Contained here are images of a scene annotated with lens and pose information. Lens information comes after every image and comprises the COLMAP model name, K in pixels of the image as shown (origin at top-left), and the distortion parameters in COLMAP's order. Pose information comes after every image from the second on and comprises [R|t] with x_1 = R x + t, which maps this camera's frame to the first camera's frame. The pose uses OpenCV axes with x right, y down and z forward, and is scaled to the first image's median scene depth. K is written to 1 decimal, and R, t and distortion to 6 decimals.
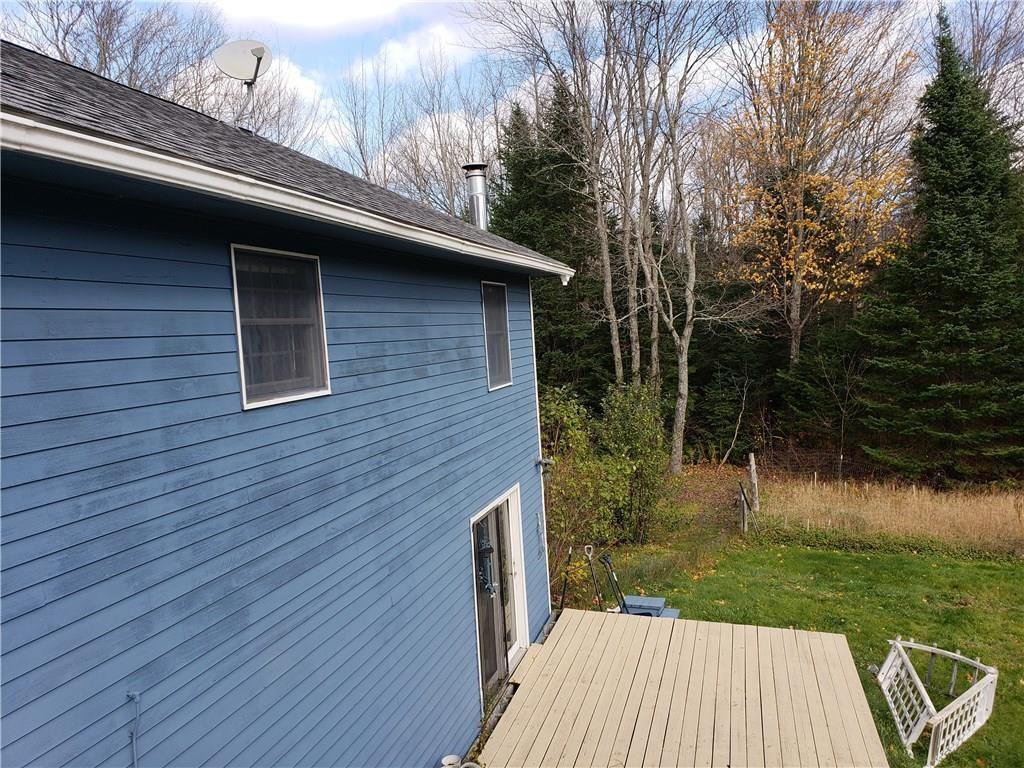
lens RADIAL K [[782.1, 0, 511.9], [0, 782.1, 377.0], [0, 0, 1]] dist [0.010816, 0.002946]
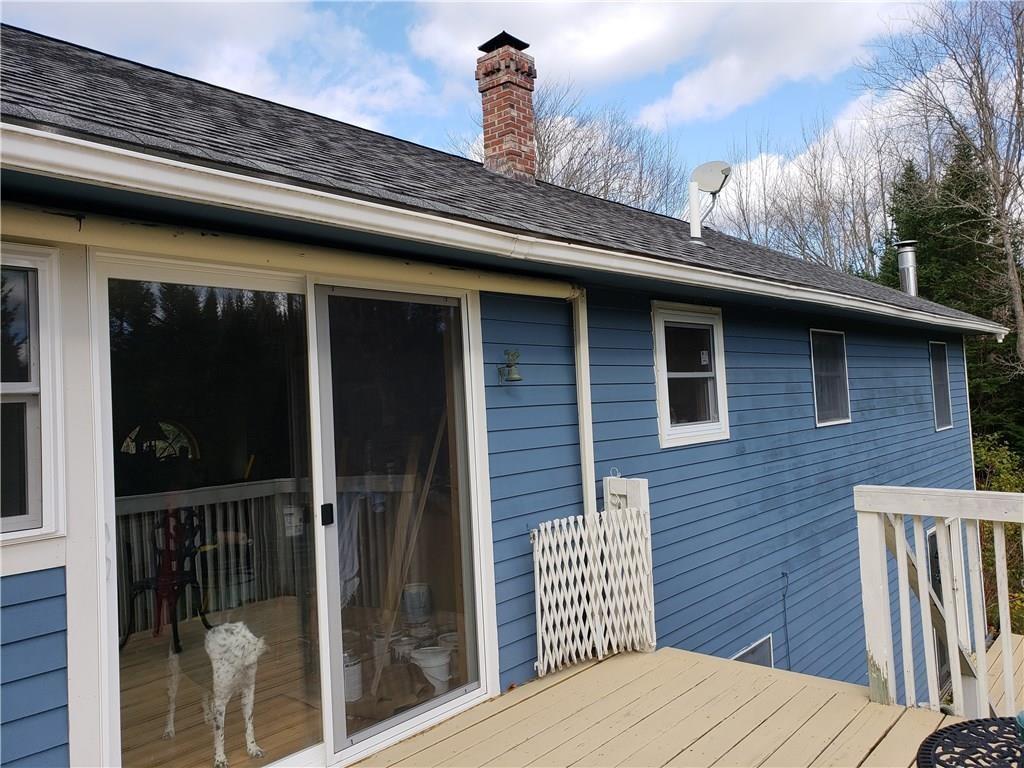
lens RADIAL K [[782.1, 0, 511.9], [0, 782.1, 377.0], [0, 0, 1]] dist [0.010816, 0.002946]
pose [[0.905986, -0.003266, -0.423296, -0.111985], [-0.026335, 0.997598, -0.064062, 0.029926], [0.422488, 0.069187, 0.903724, -0.398149]]
